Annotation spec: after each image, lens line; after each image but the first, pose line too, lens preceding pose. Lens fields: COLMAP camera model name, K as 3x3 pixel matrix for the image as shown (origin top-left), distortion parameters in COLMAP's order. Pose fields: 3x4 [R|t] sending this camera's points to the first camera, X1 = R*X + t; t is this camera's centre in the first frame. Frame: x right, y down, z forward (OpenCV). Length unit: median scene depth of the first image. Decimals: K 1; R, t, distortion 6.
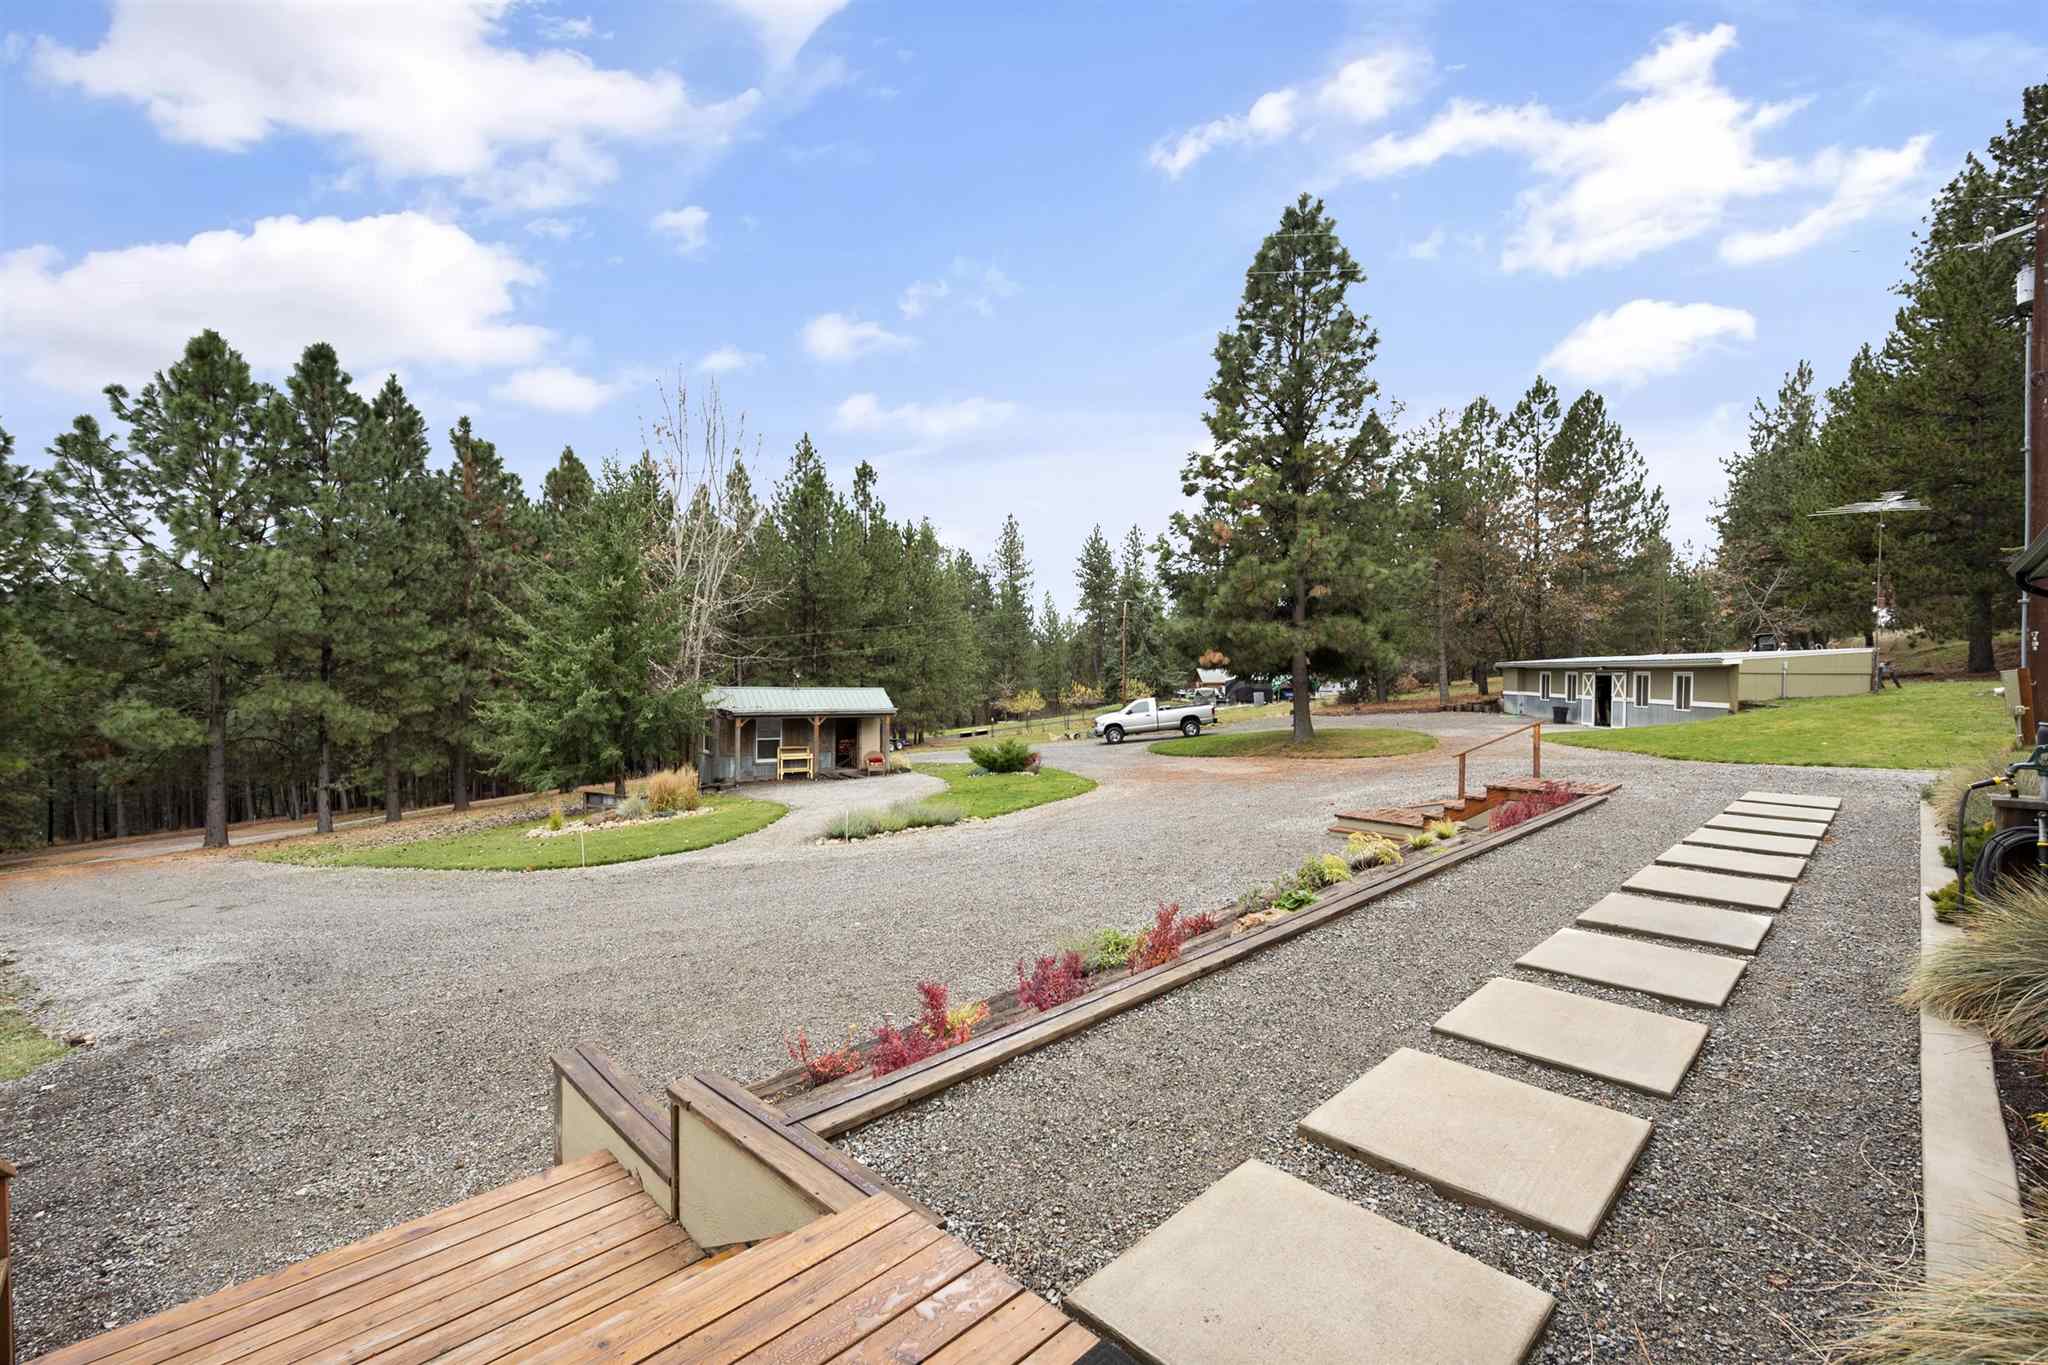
lens RADIAL K [[862.8, 0, 1024.0], [0, 862.8, 682.5], [0, 0, 1]] dist [0.000741, 0.000109]
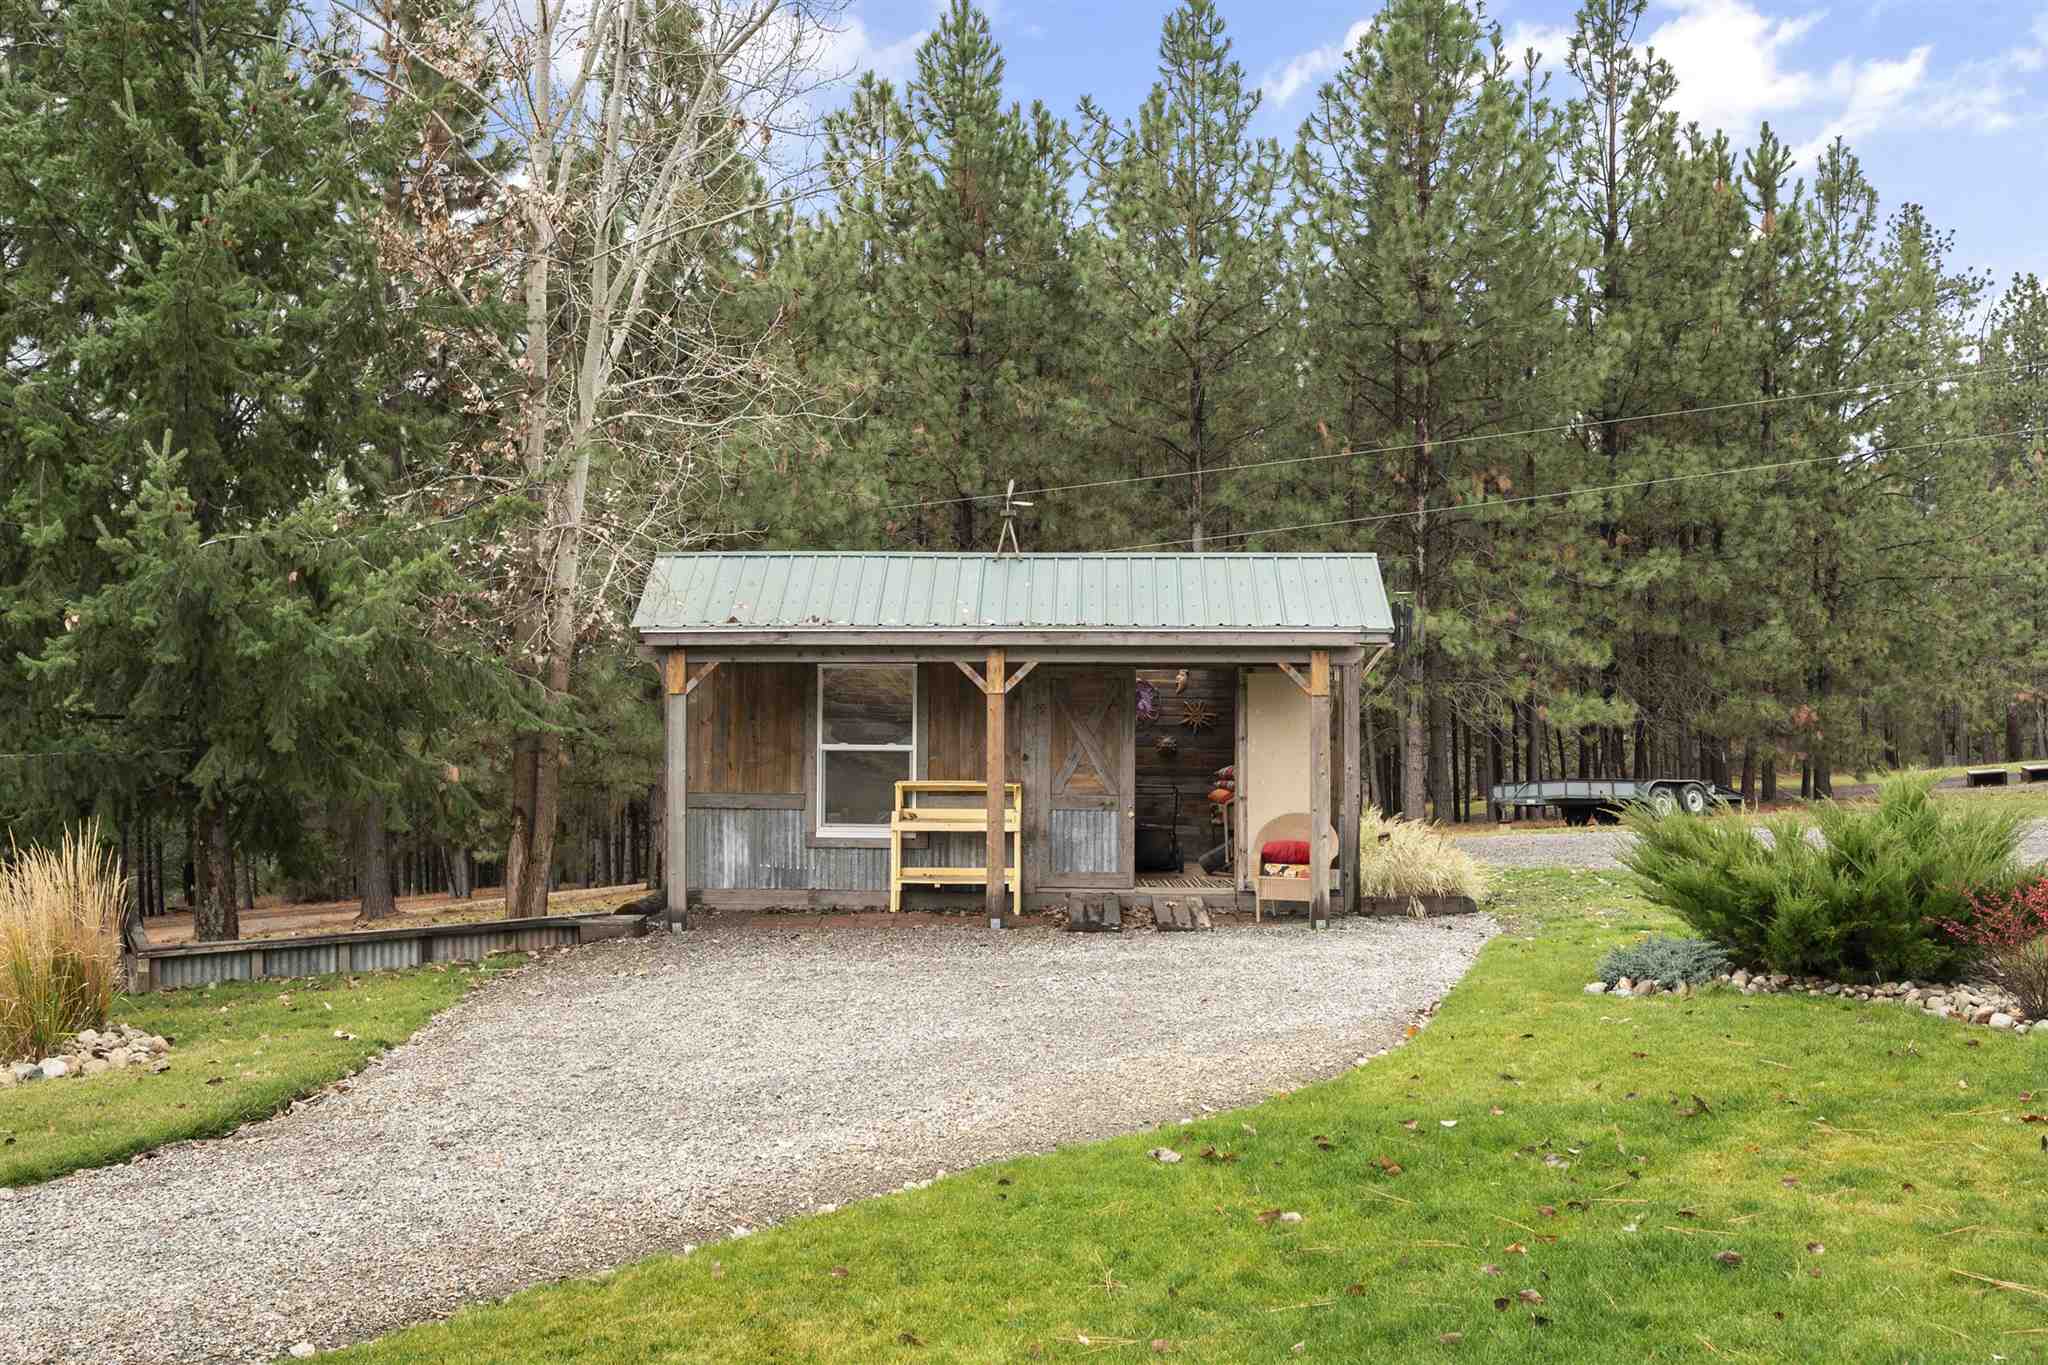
lens RADIAL K [[1735.7, 0, 1024.0], [0, 1735.7, 682.5], [0, 0, 1]] dist [0.003283, 0.002671]
pose [[0.820313, 0.007929, -0.571860, 0.034797], [0.000288, 0.999898, 0.014277, 0.039139], [0.571915, -0.011876, 0.820227, 0.605703]]
